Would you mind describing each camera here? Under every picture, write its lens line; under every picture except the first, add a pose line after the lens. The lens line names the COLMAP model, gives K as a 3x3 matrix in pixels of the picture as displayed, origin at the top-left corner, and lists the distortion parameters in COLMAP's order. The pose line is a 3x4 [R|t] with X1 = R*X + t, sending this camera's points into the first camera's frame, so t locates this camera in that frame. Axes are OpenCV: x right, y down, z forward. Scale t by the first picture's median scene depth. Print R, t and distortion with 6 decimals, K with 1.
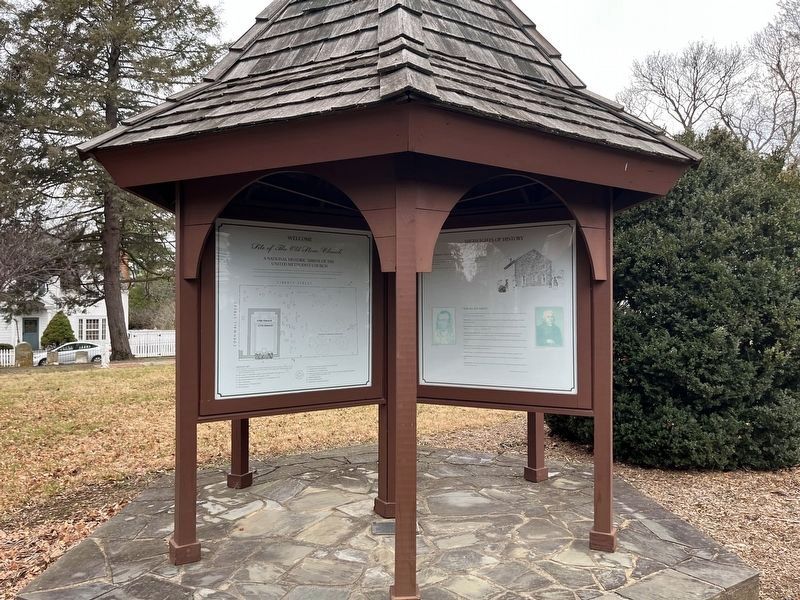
lens RADIAL K [[574.9, 0, 400.0], [0, 574.9, 300.0], [0, 0, 1]] dist [0.053951, -0.083453]
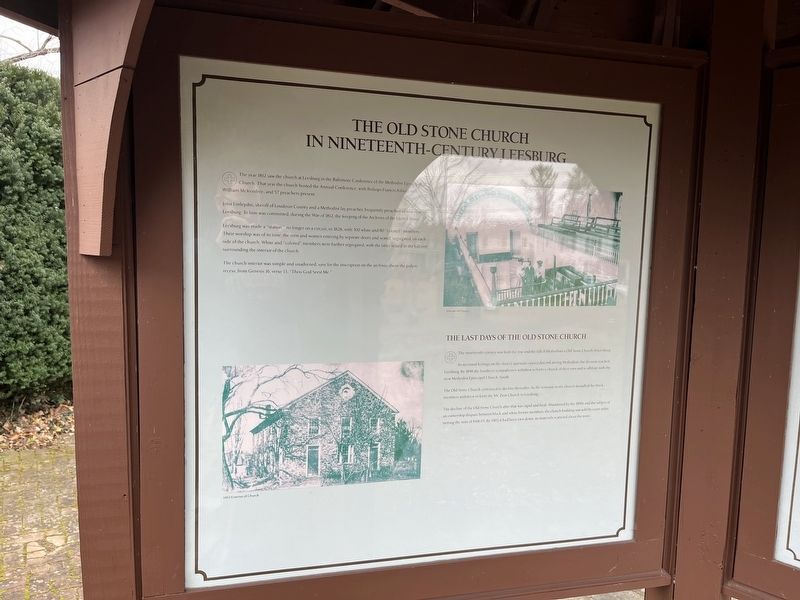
lens RADIAL K [[574.9, 0, 400.0], [0, 574.9, 300.0], [0, 0, 1]] dist [0.053951, -0.083453]
pose [[0.756363, -0.039533, 0.652957, -0.078729], [-0.046447, 0.992407, 0.113888, -0.046510], [-0.652501, -0.116469, 0.748784, 0.774789]]
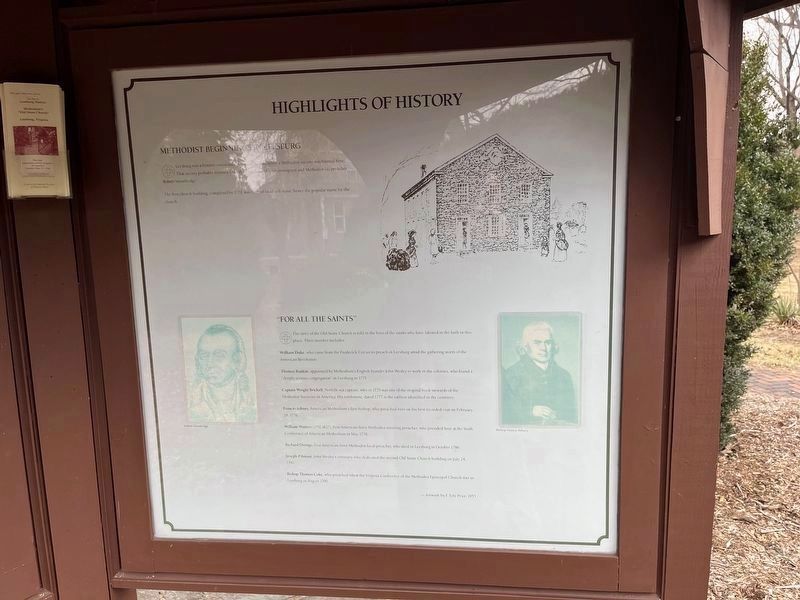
lens RADIAL K [[574.9, 0, 400.0], [0, 574.9, 300.0], [0, 0, 1]] dist [0.053951, -0.083453]
pose [[0.933551, -0.069673, 0.351607, 0.062348], [0.014446, 0.987443, 0.157311, -0.048621], [-0.358152, -0.141779, 0.922836, 0.700167]]
